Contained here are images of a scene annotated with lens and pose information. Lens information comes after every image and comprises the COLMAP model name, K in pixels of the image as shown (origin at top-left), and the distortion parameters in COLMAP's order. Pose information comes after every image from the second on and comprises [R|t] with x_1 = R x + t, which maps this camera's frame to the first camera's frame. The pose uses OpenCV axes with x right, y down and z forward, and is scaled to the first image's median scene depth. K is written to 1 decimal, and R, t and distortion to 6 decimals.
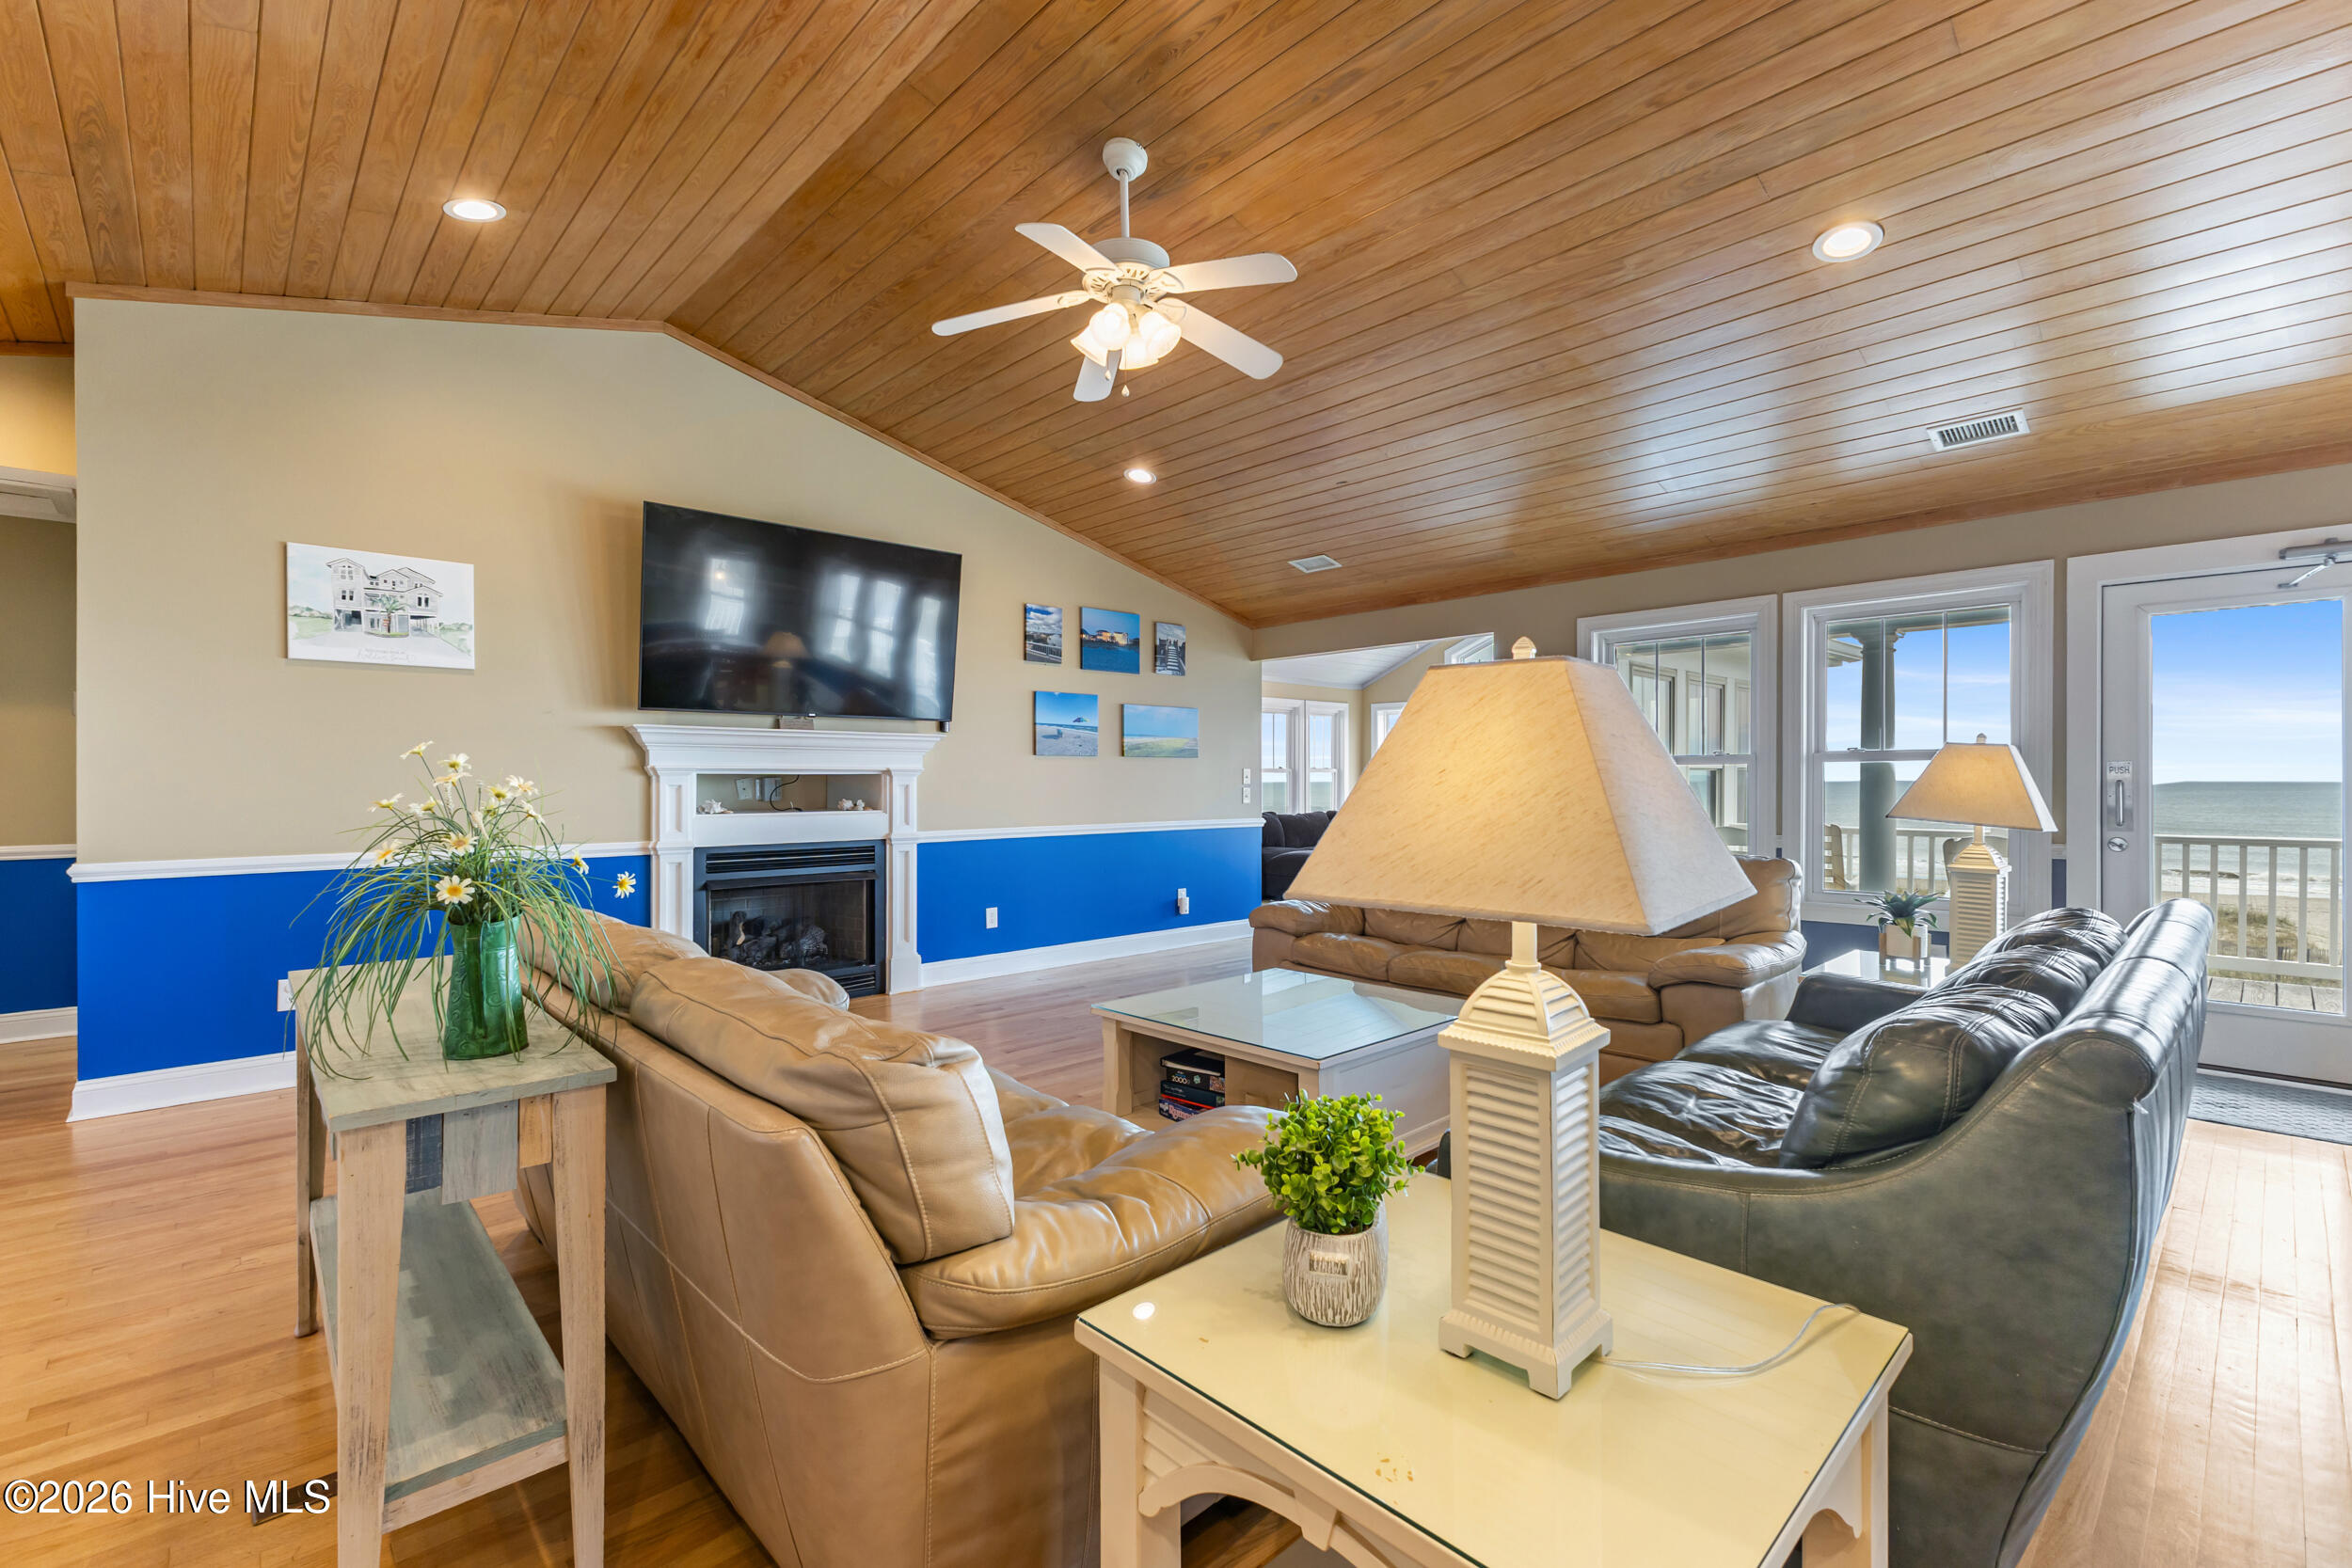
lens RADIAL K [[1012.6, 0, 1173.7], [0, 1012.6, 782.6], [0, 0, 1]] dist [0.013759, -0.003899]
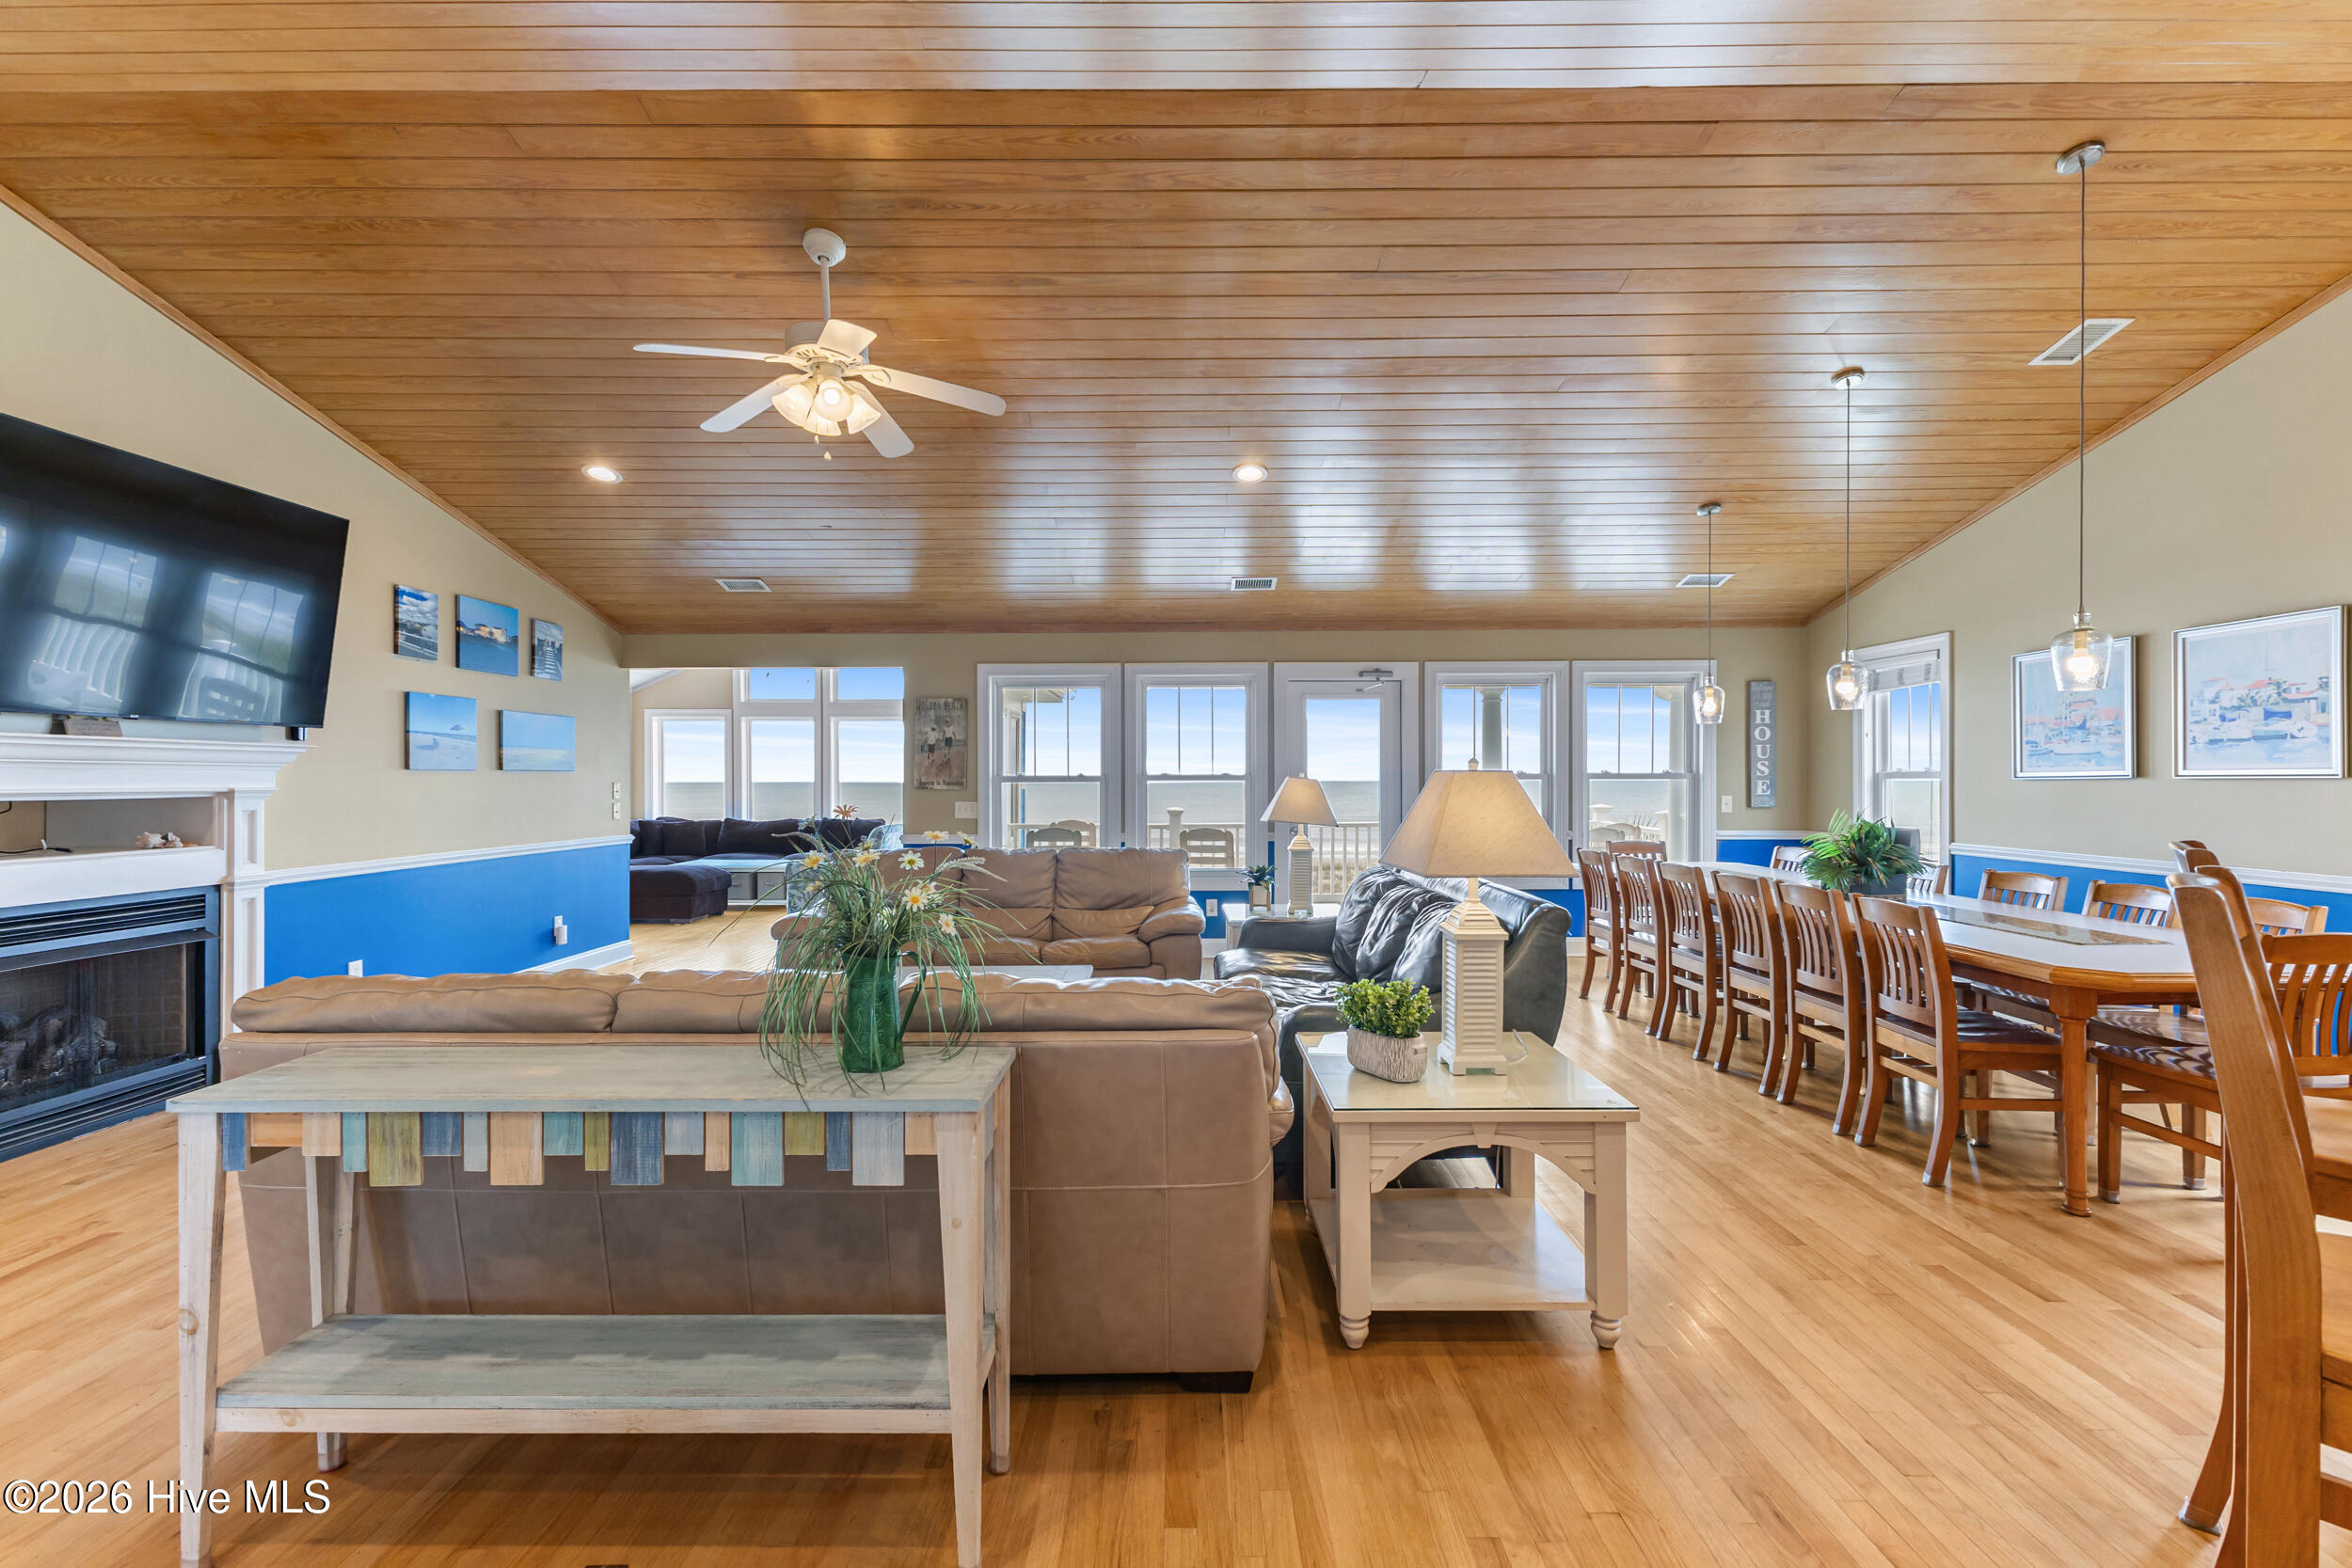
lens RADIAL K [[1012.6, 0, 1172.6], [0, 1012.6, 782.2], [0, 0, 1]] dist [0.013759, -0.003899]
pose [[0.686617, -0.001462, 0.727018, -0.345179], [0.002625, 0.999996, -0.000467, -0.016676], [-0.727015, 0.002229, 0.686618, -0.019885]]
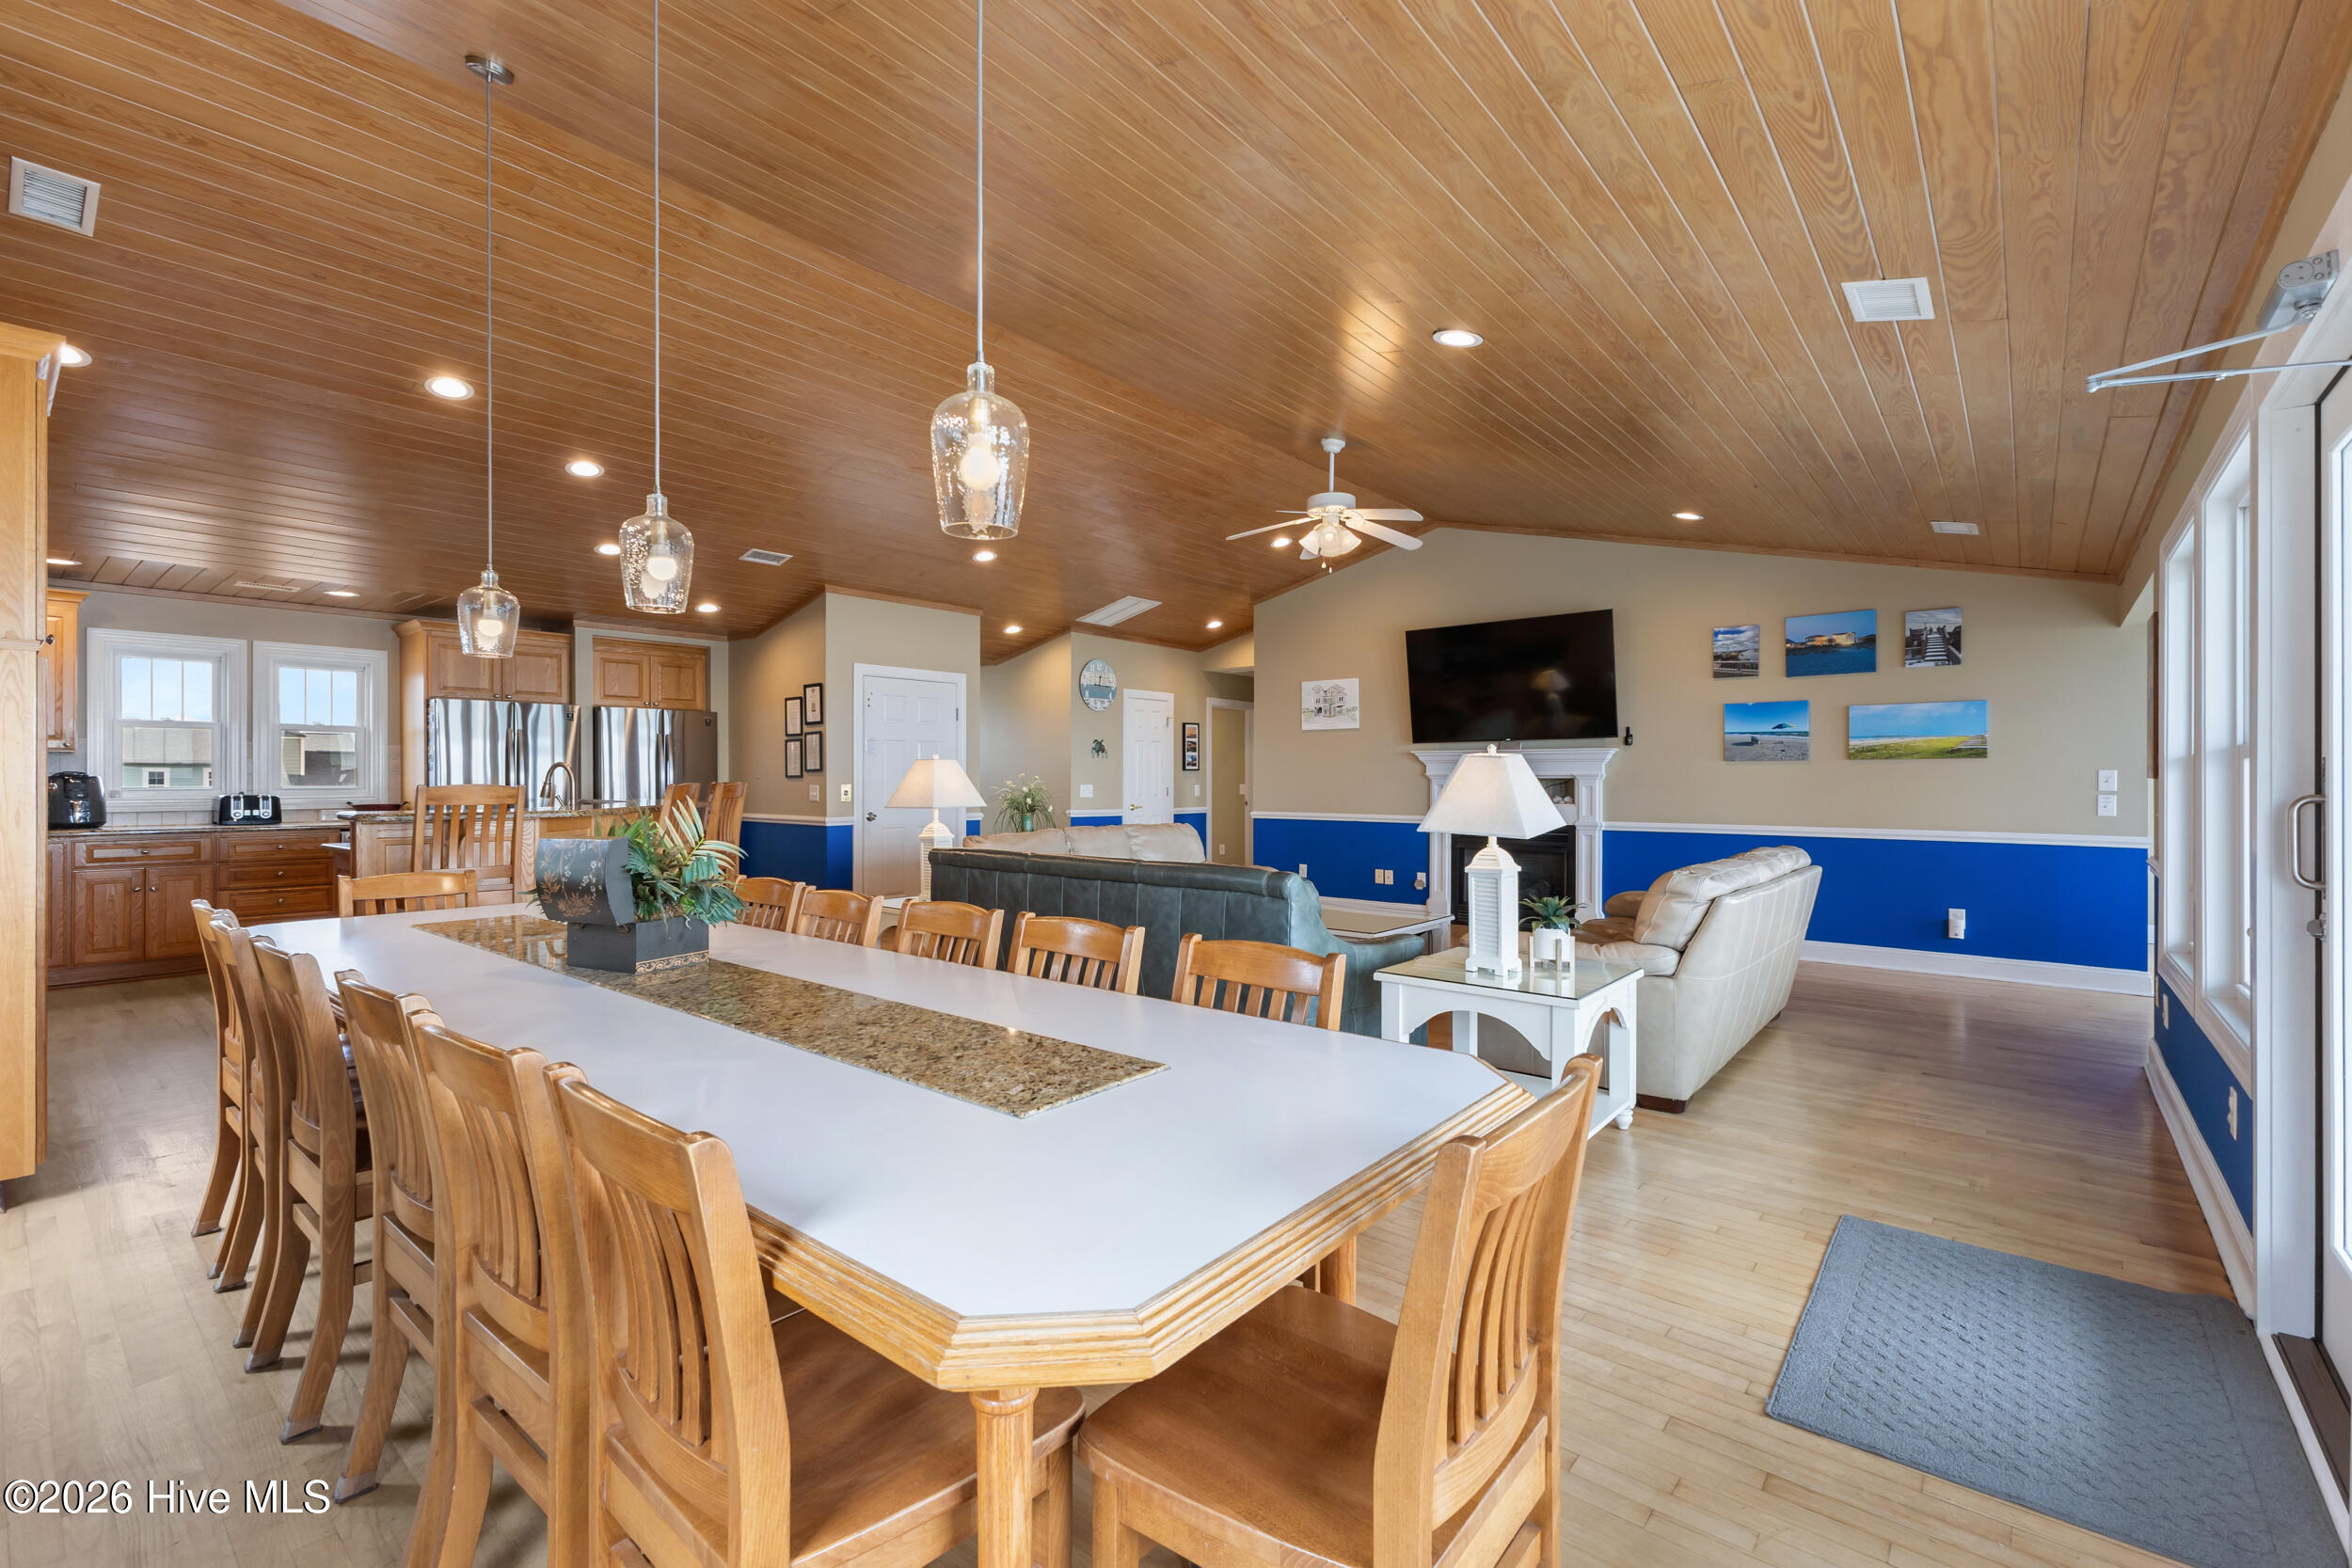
lens RADIAL K [[1012.6, 0, 1176.7], [0, 1012.6, 775.6], [0, 0, 1]] dist [0.013759, -0.003899]
pose [[0.120425, -0.000911, -0.992722, 1.002873], [-0.005379, 0.999984, -0.001570, -0.007060], [0.992708, 0.005529, 0.120418, 0.291402]]
